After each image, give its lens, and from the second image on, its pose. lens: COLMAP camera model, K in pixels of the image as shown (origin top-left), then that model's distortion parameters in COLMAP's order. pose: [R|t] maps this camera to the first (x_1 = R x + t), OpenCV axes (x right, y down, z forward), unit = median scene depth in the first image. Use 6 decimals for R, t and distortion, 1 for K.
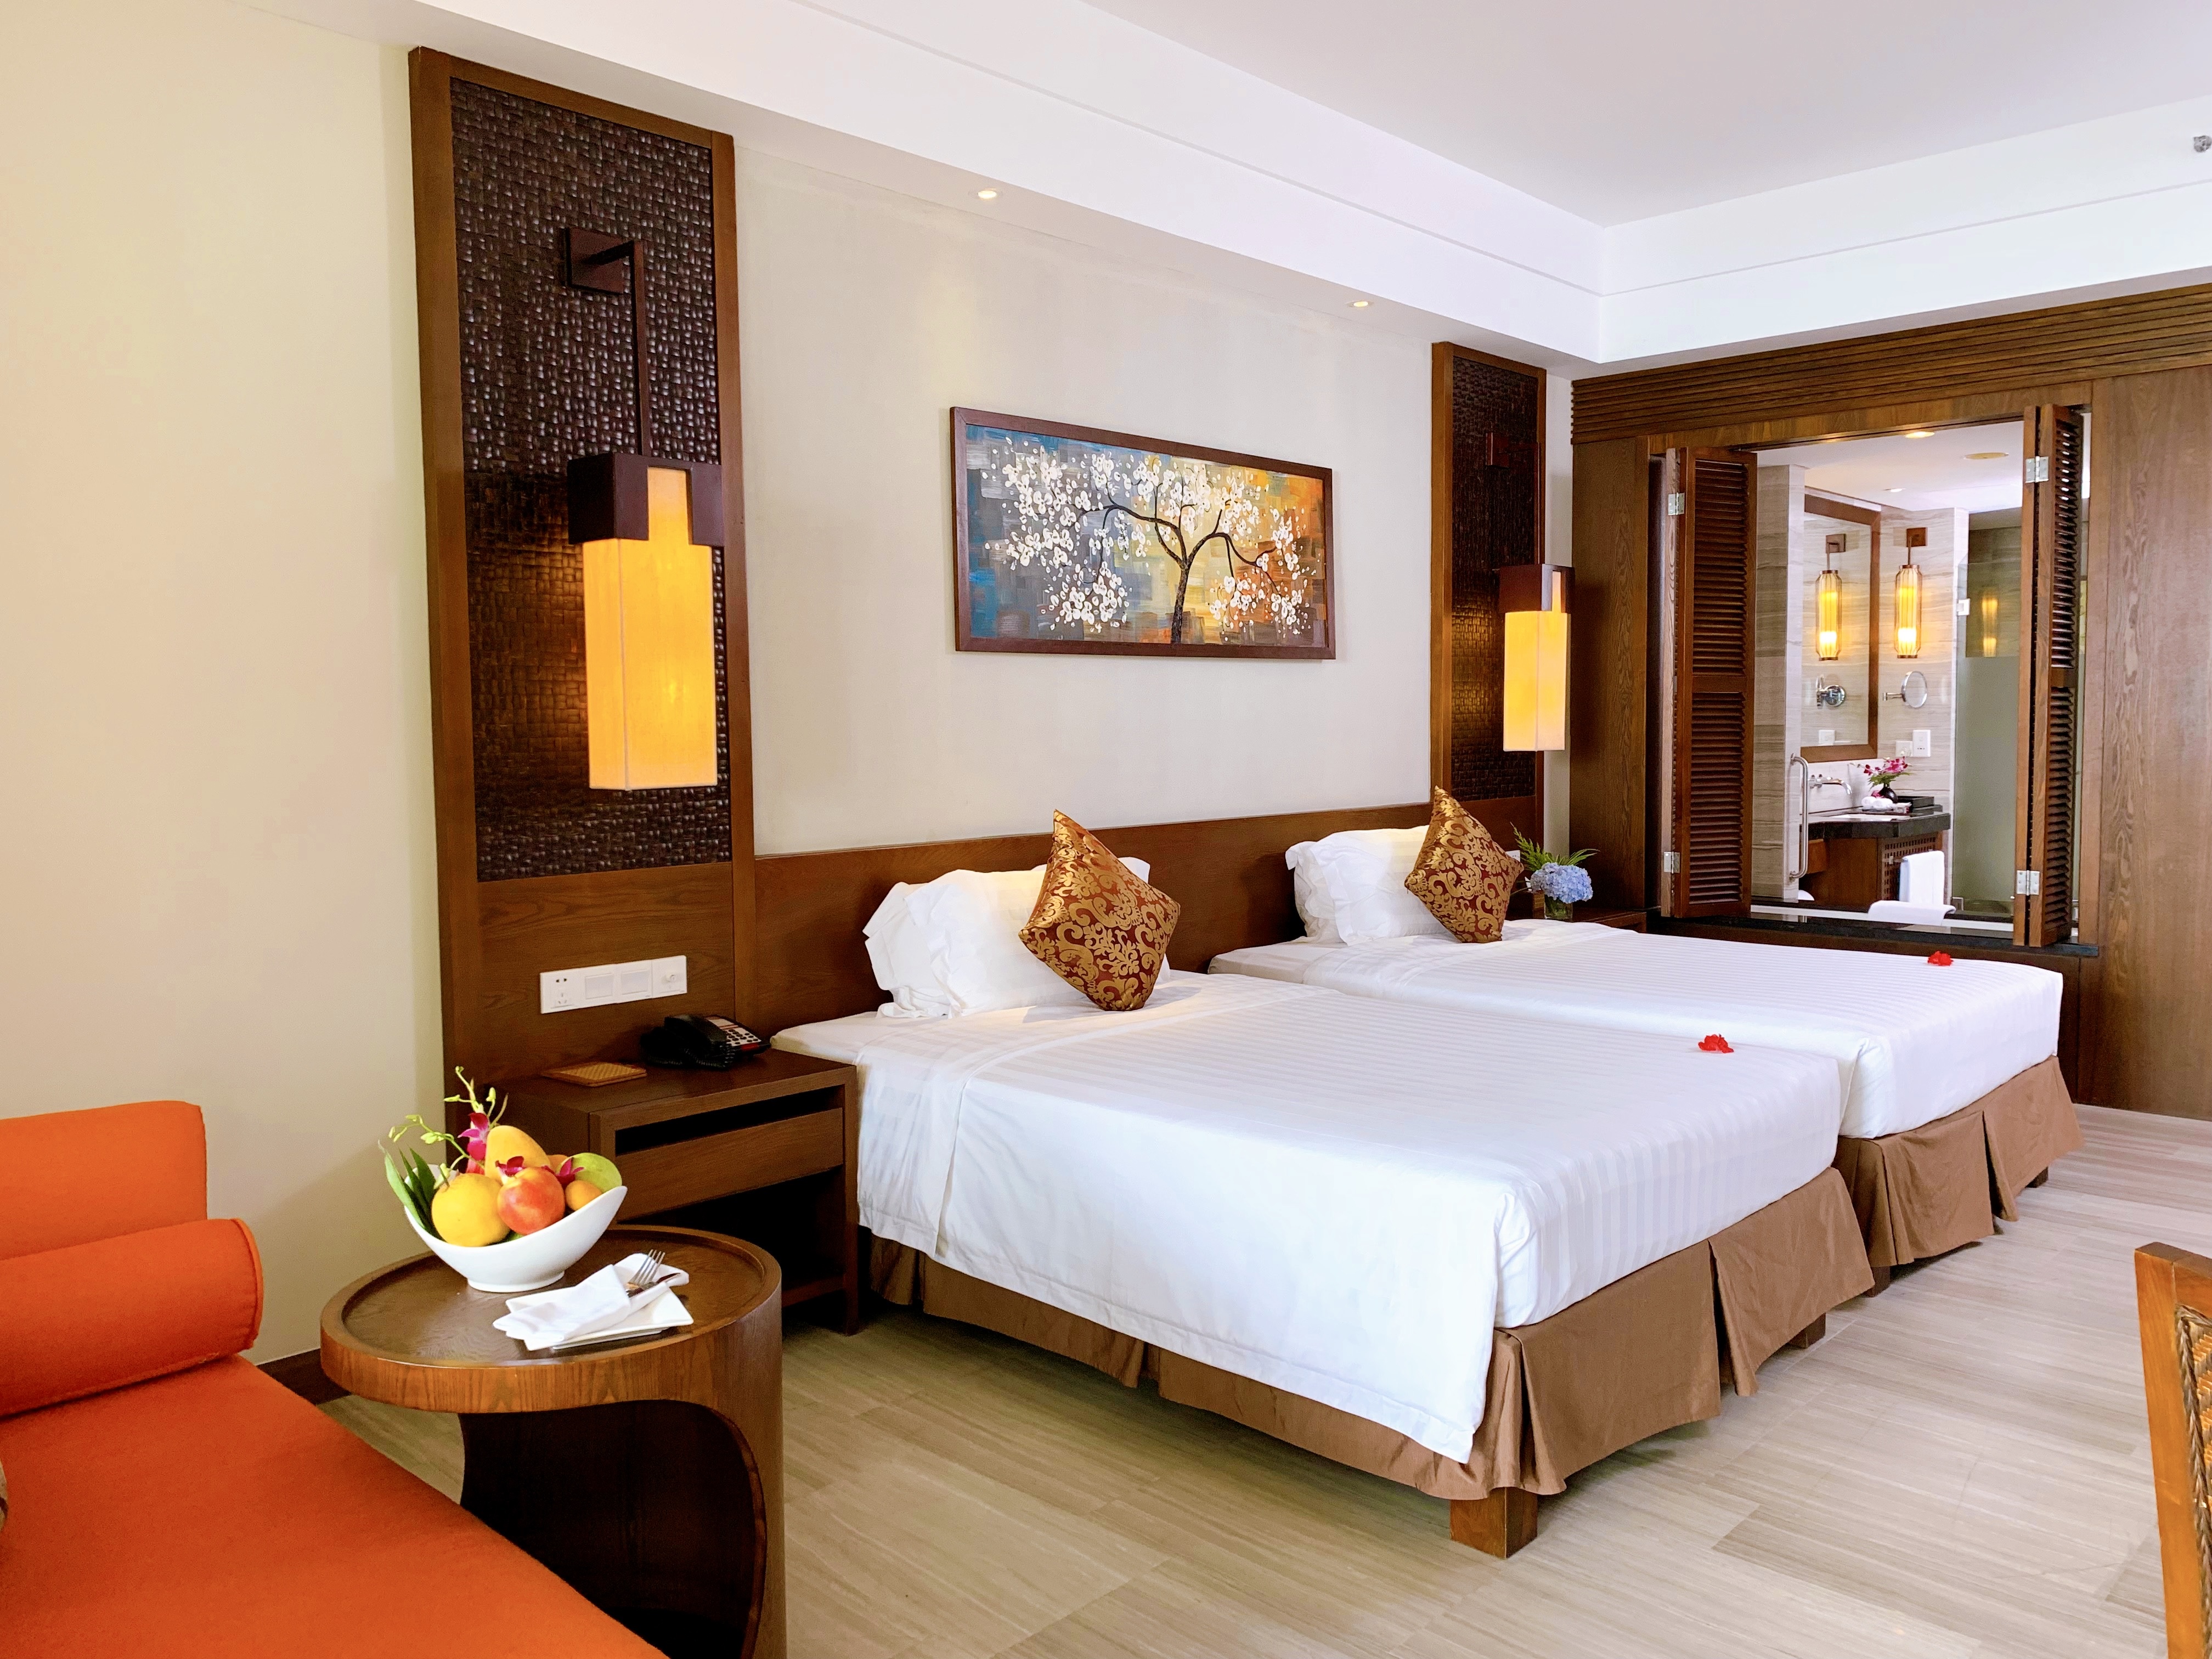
lens RADIAL K [[1665.5, 0, 1106.0], [0, 1665.5, 829.5], [0, 0, 1]] dist [0.134998, -0.326273]
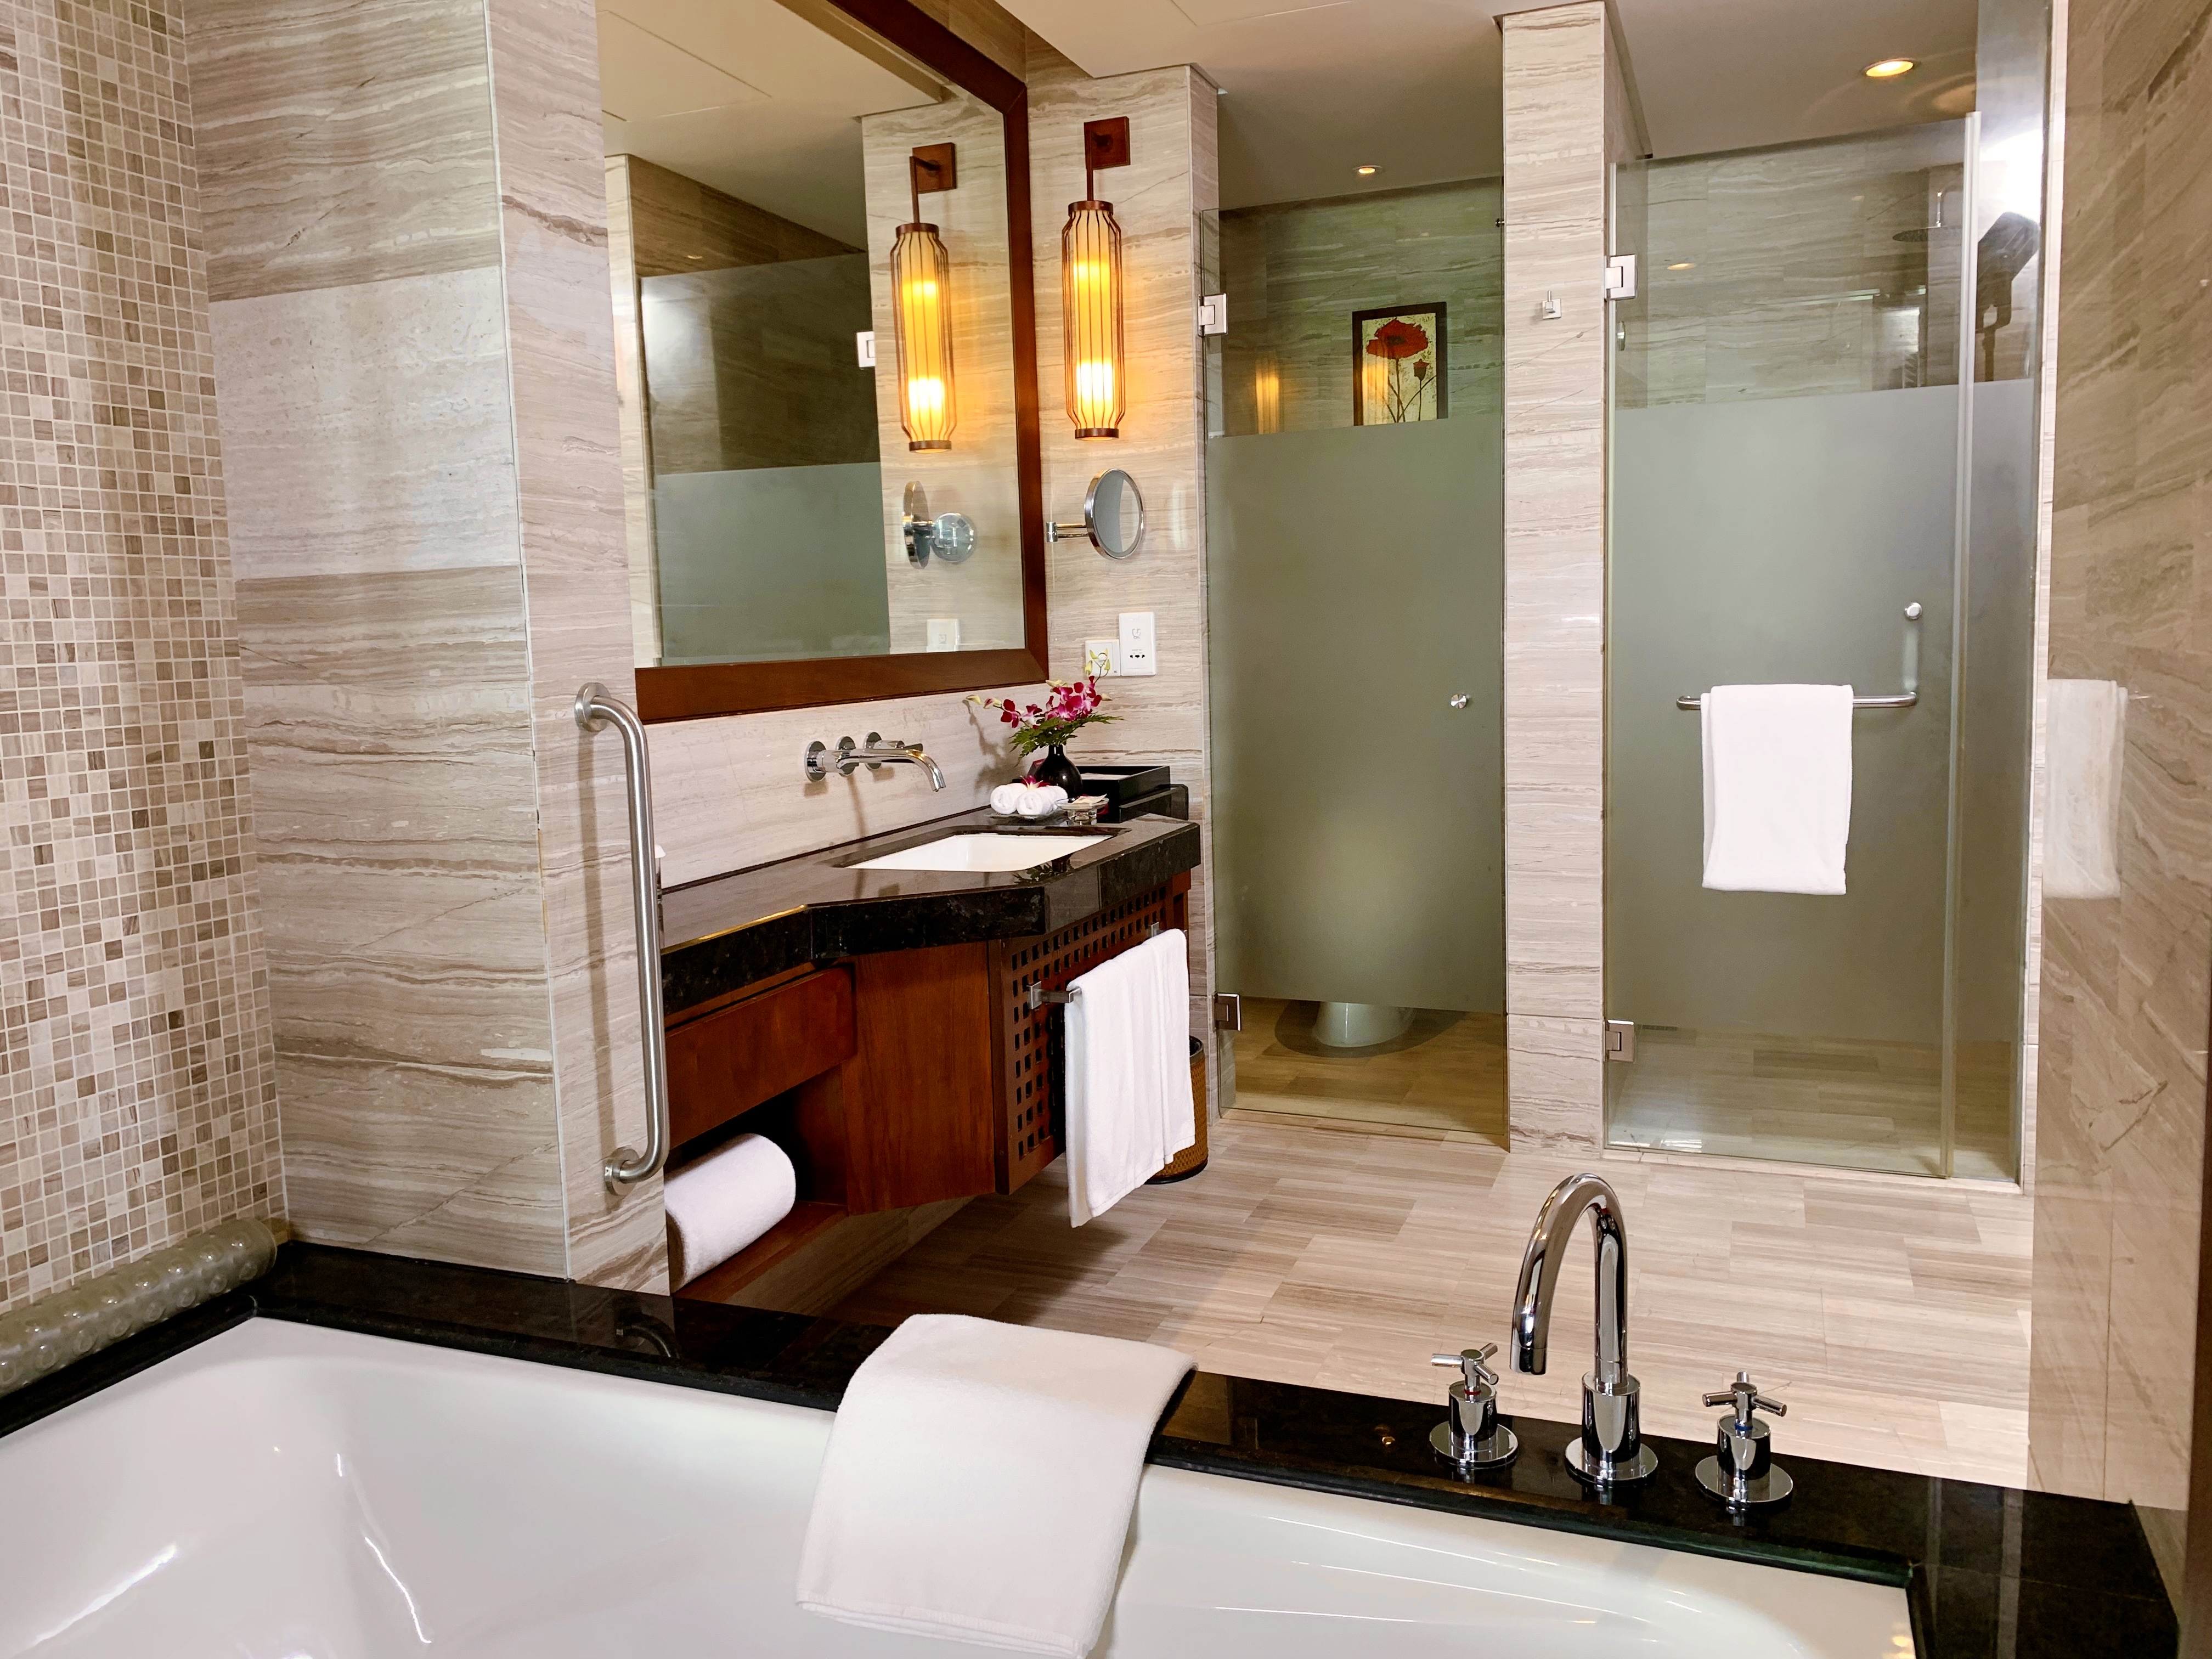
lens RADIAL K [[1665.5, 0, 1106.0], [0, 1665.5, 829.5], [0, 0, 1]] dist [0.134998, -0.326273]
pose [[0.926281, -0.068414, 0.370571, 0.595182], [0.052500, 0.997220, 0.052877, -0.050550], [-0.373158, -0.029524, 0.927298, 1.150832]]
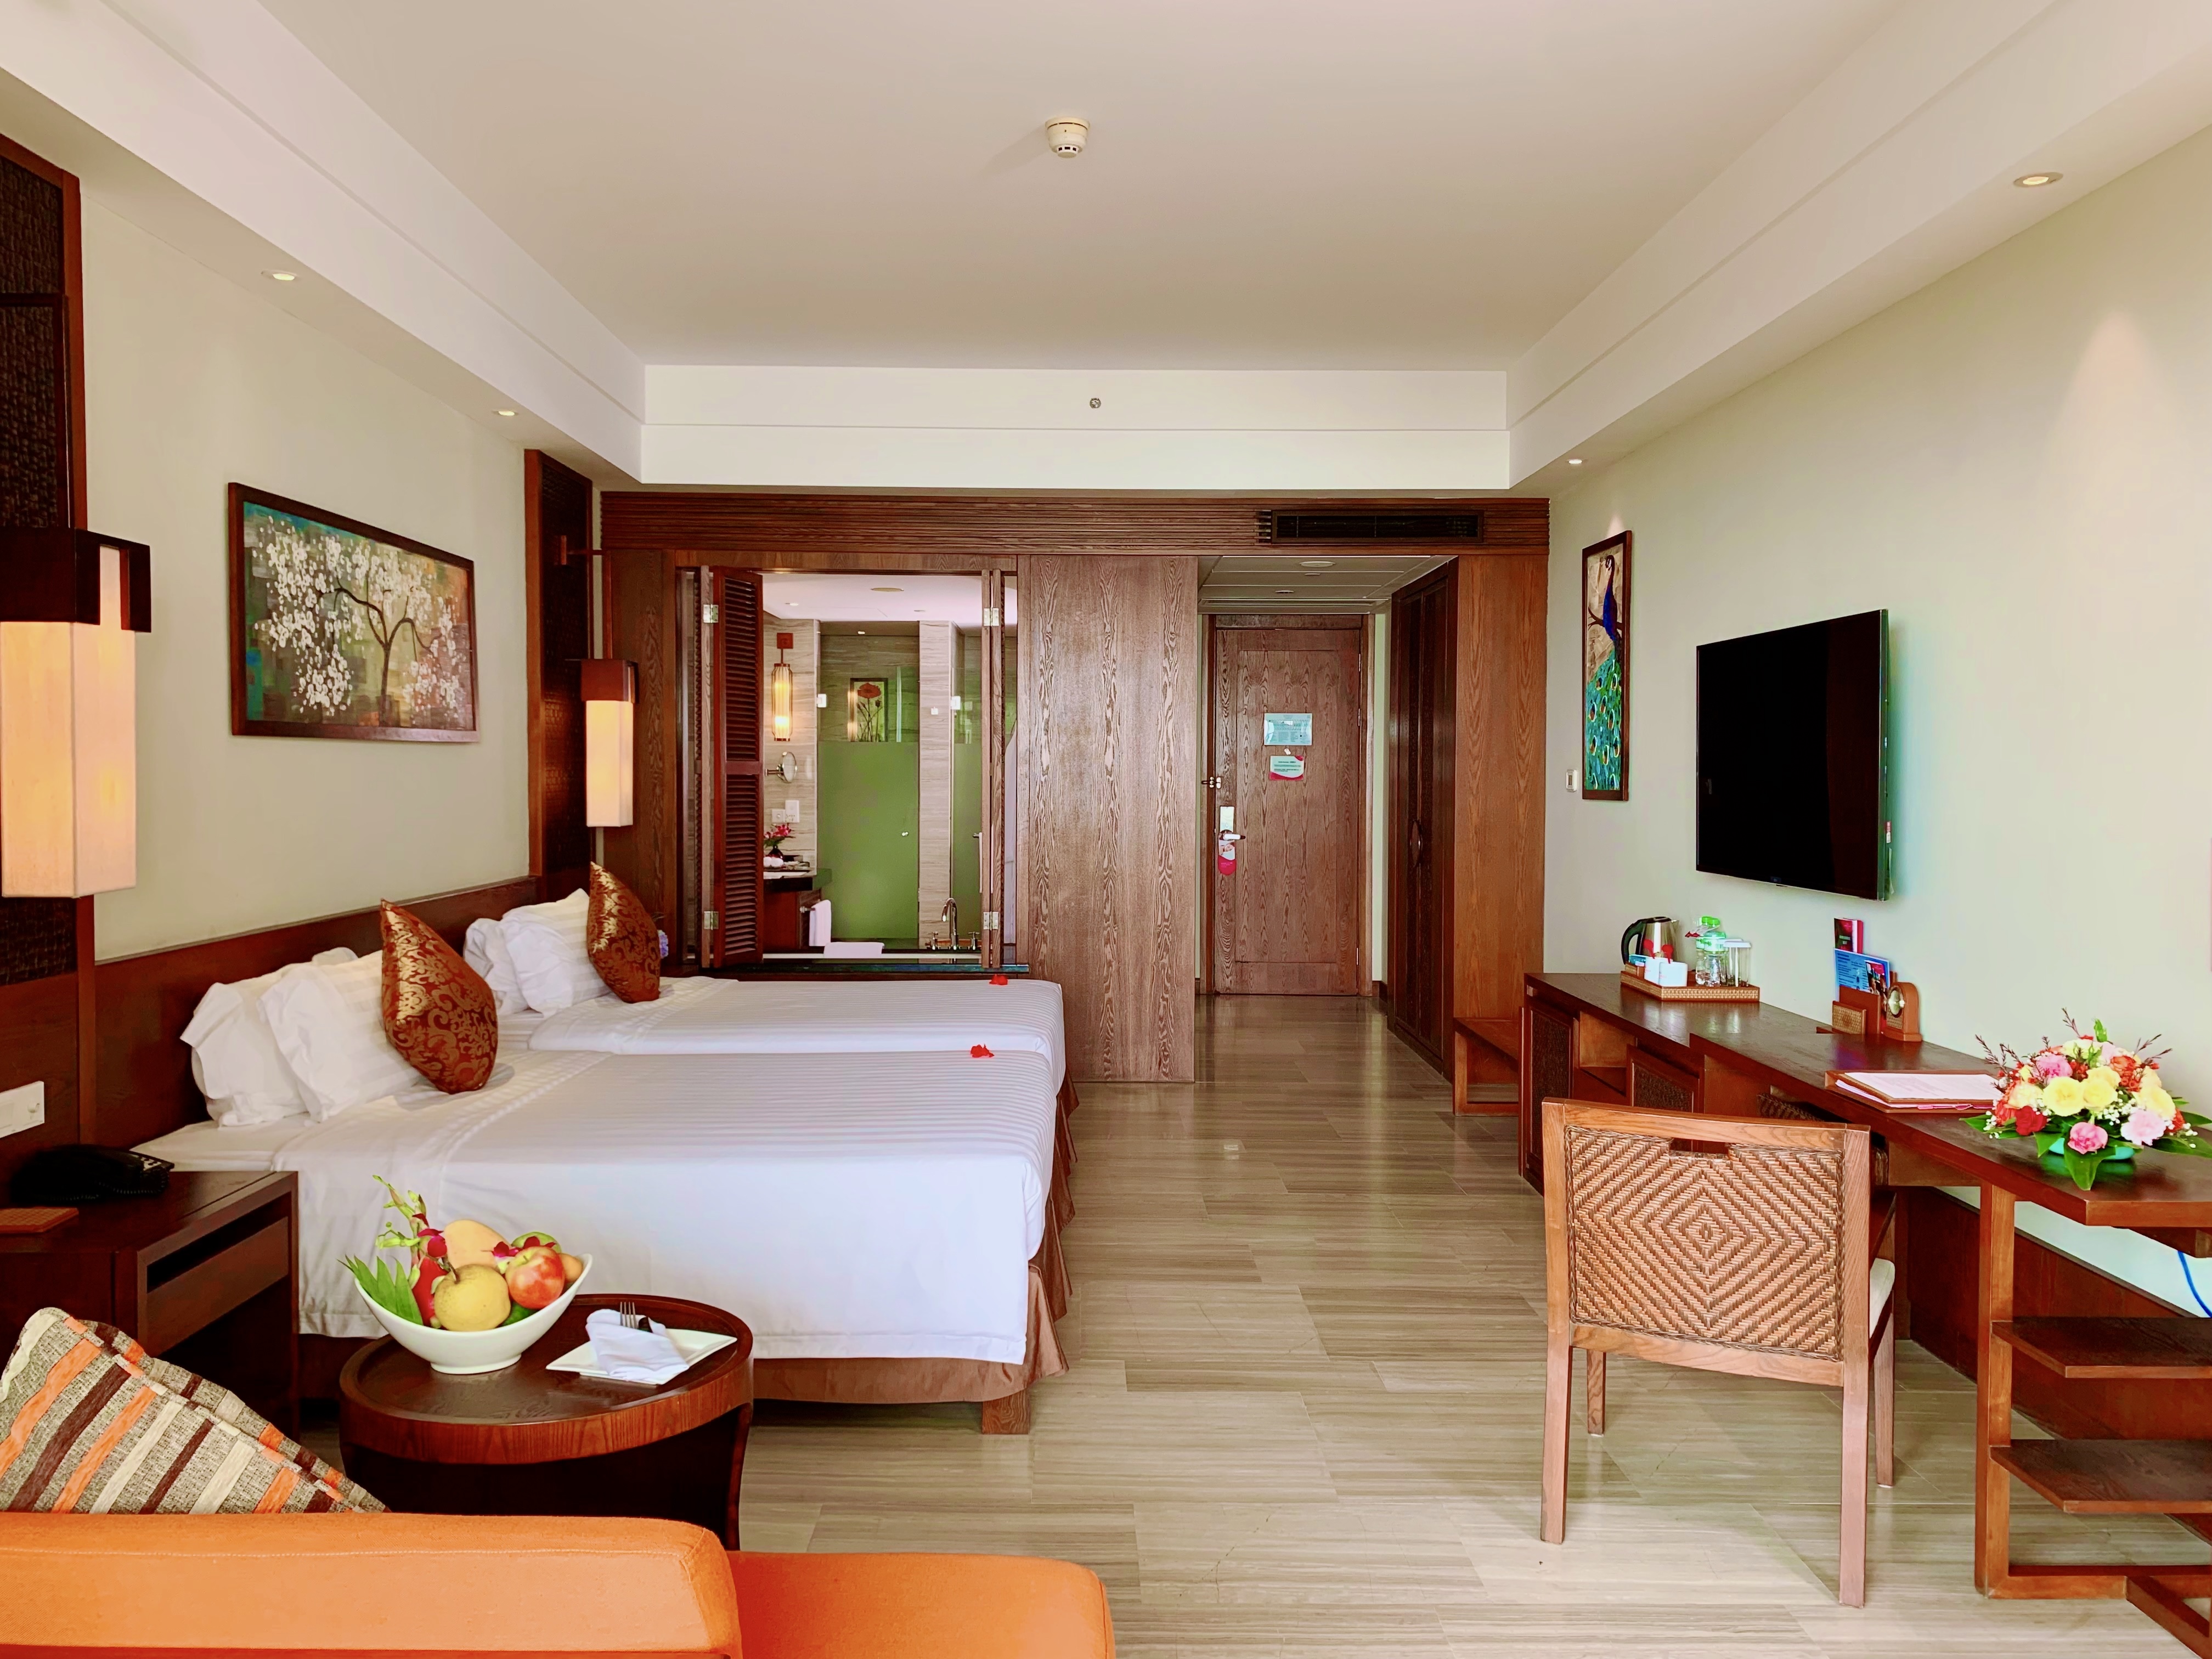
lens RADIAL K [[1665.5, 0, 1106.0], [0, 1665.5, 829.5], [0, 0, 1]] dist [0.134998, -0.326273]
pose [[0.718500, -0.012926, 0.695407, -0.353474], [0.035186, 0.999223, -0.017782, -0.016810], [-0.694637, 0.037245, 0.718396, -0.025802]]
